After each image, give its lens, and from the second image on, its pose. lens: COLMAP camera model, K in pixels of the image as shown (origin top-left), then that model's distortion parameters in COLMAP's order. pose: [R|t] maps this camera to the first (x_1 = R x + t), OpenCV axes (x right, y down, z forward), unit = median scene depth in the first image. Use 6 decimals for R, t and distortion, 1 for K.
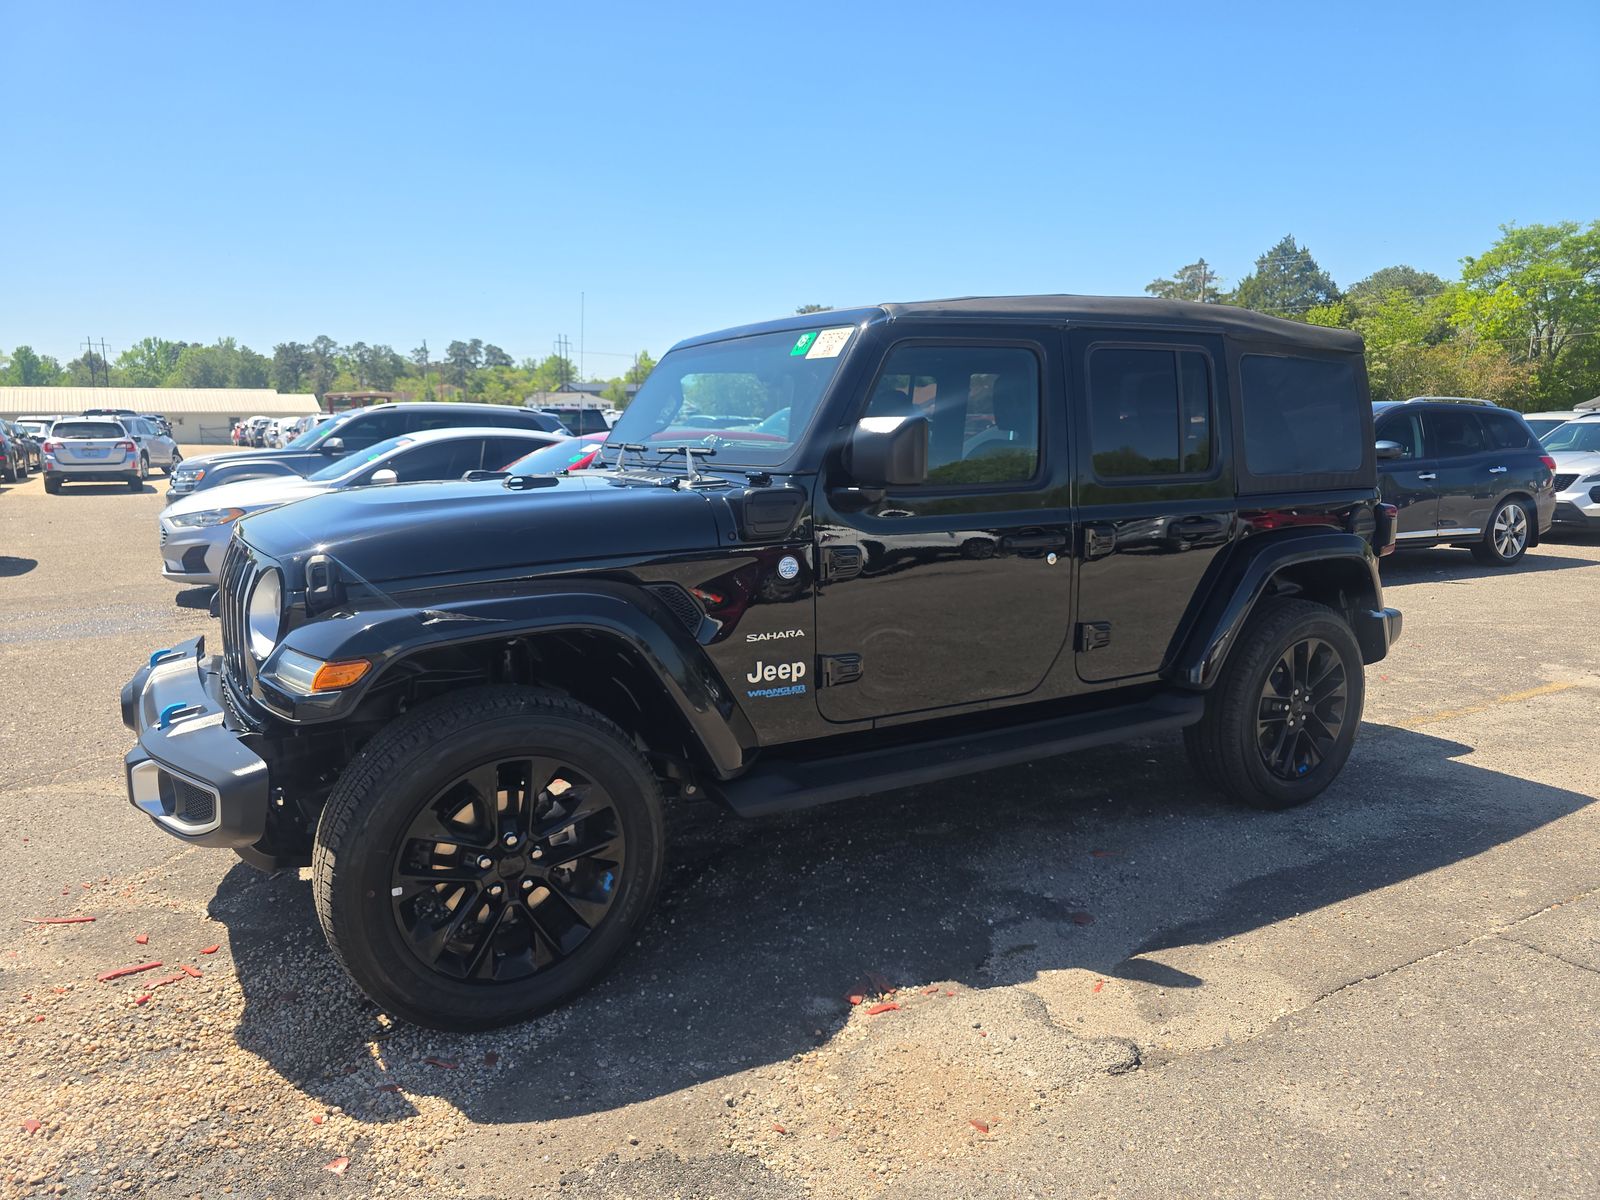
lens RADIAL K [[1096.3, 0, 794.1], [0, 1096.3, 597.2], [0, 0, 1]] dist [0.008454, -0.003135]
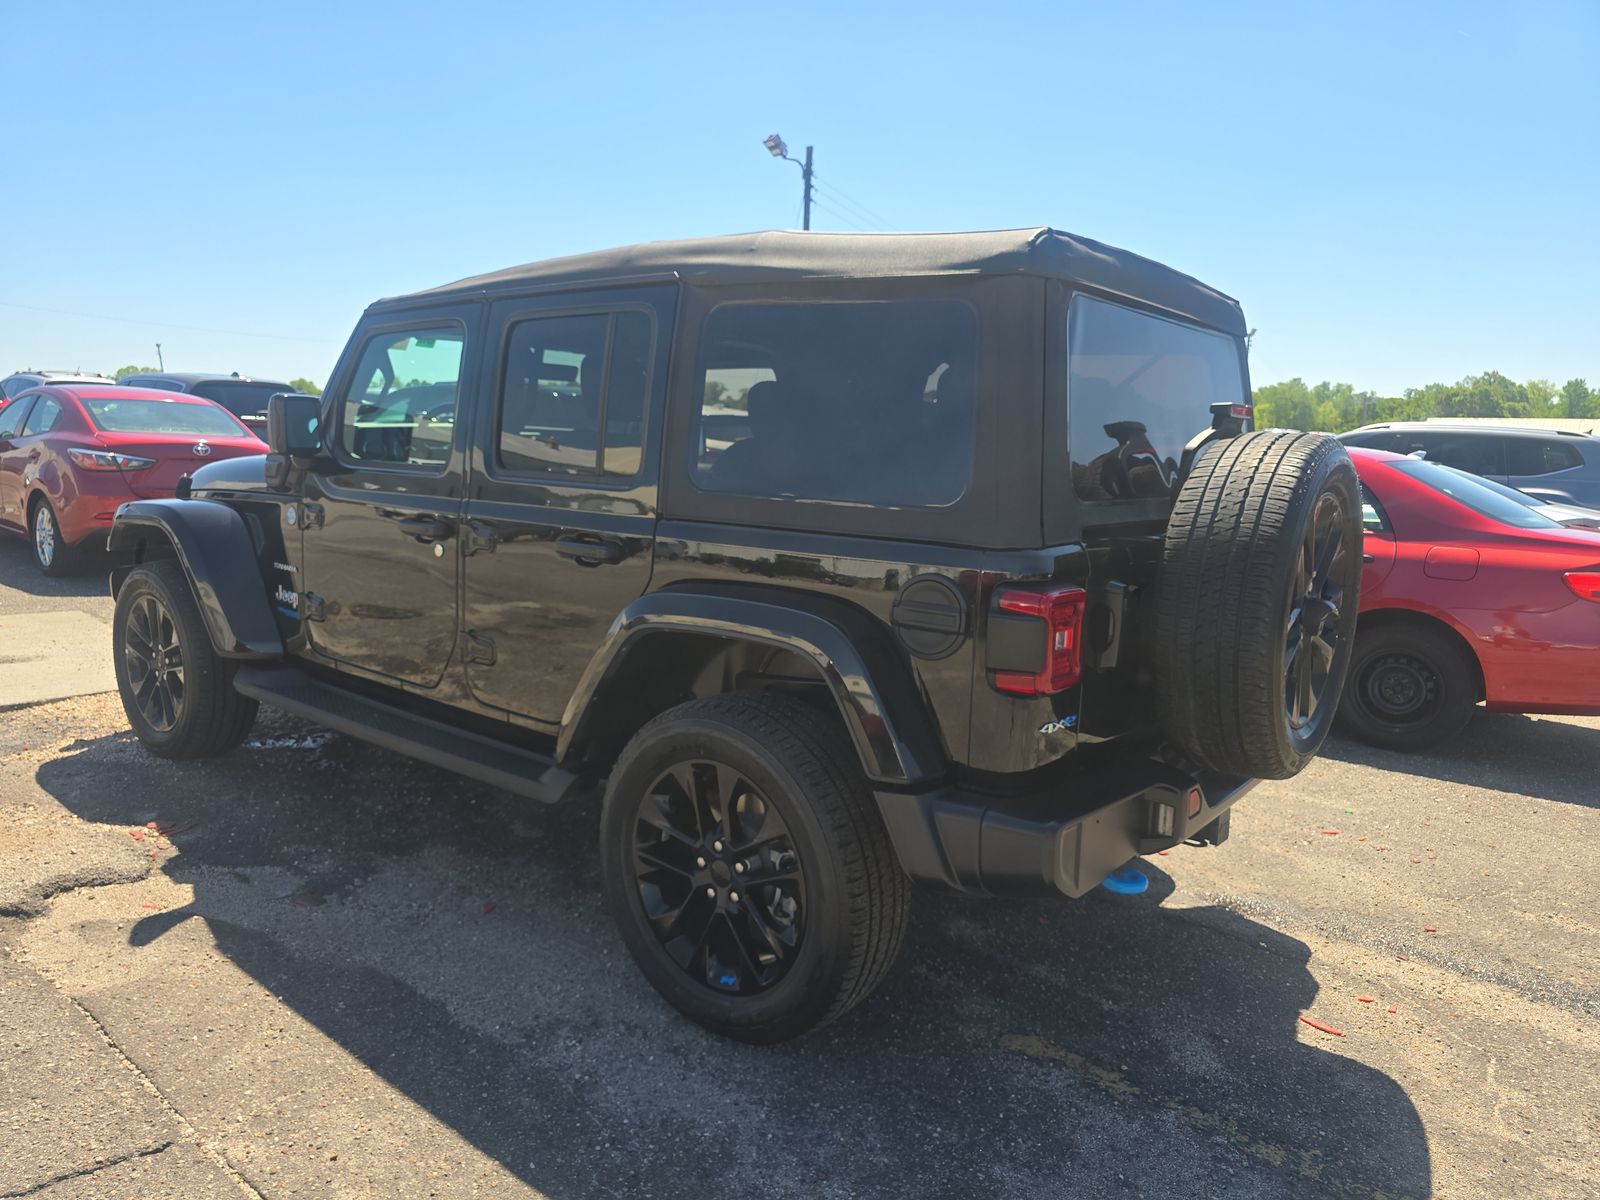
lens RADIAL K [[1096.3, 0, 799.5], [0, 1096.3, 609.0], [0, 0, 1]] dist [0.008454, -0.003135]
pose [[0.344741, 0.156305, -0.925593, 1.284992], [-0.183718, 0.978205, 0.096763, -0.140375], [0.920544, 0.136690, 0.365943, 1.007812]]
